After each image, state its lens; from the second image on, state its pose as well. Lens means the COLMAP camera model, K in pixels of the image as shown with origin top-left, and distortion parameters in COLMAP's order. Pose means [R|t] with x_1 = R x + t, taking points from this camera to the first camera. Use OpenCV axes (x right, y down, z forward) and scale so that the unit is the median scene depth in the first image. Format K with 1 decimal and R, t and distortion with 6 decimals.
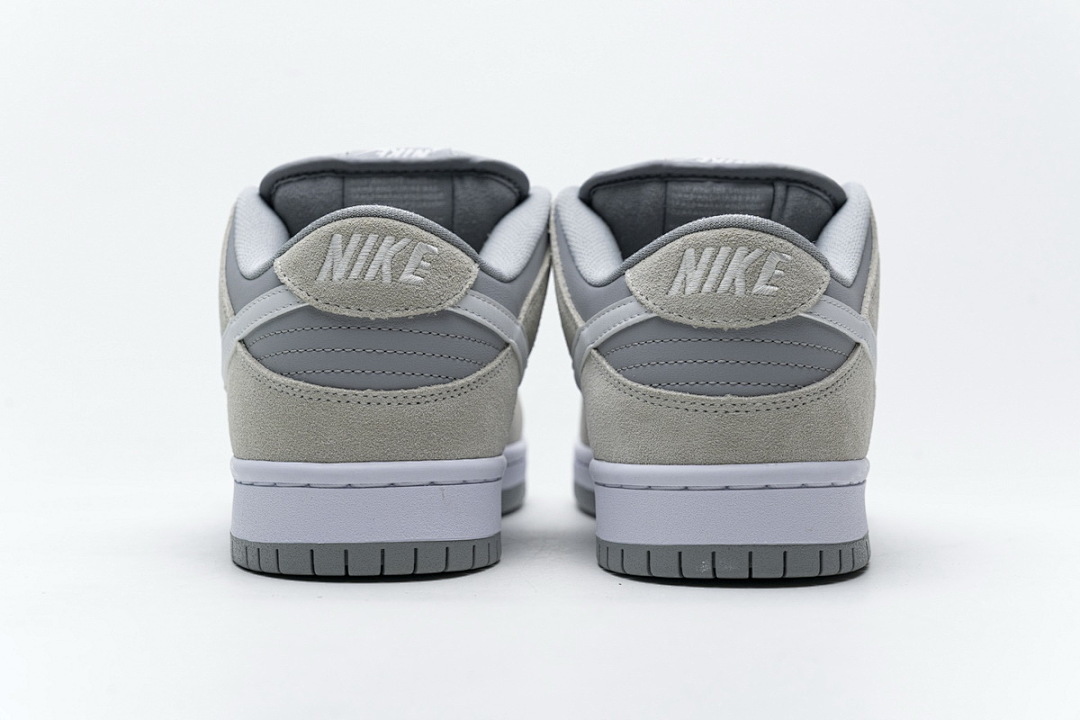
lens RADIAL K [[2084.3, 0, 539.9], [0, 2084.3, 351.6], [0, 0, 1]] dist [-0.010989, 0.000000]
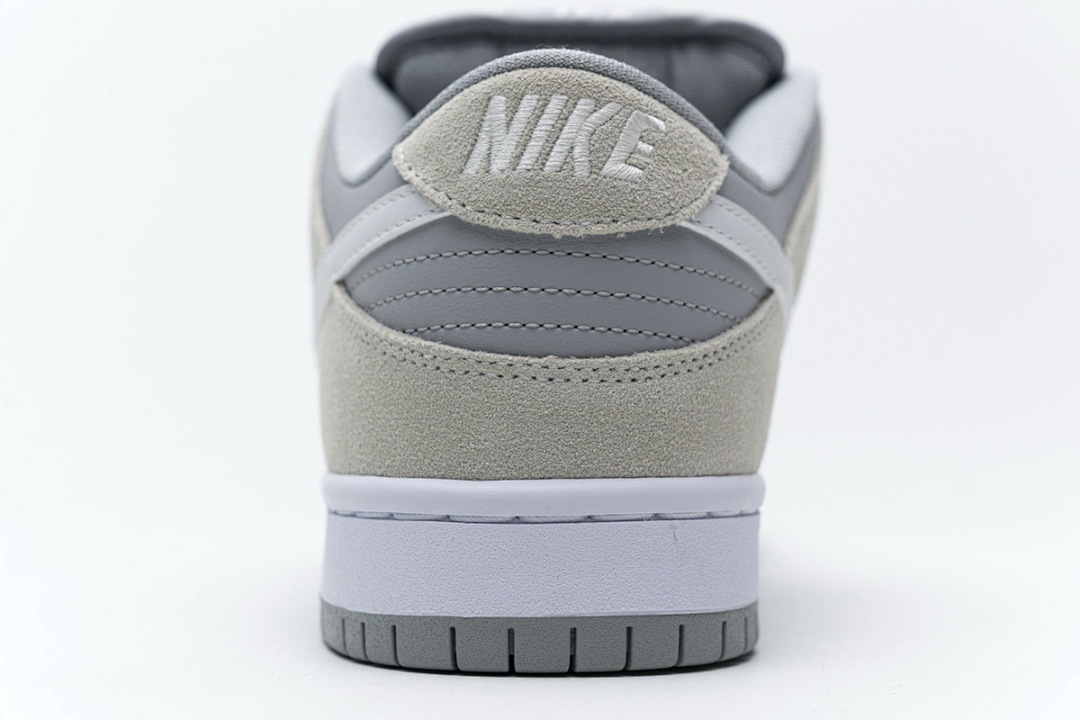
lens RADIAL K [[2084.3, 0, 537.5], [0, 2084.3, 365.2], [0, 0, 1]] dist [-0.010989, 0.000000]
pose [[0.997861, 0.004552, -0.065210, -0.046767], [-0.005079, 0.999956, -0.007926, 0.025125], [0.065171, 0.008241, 0.997840, 0.406924]]
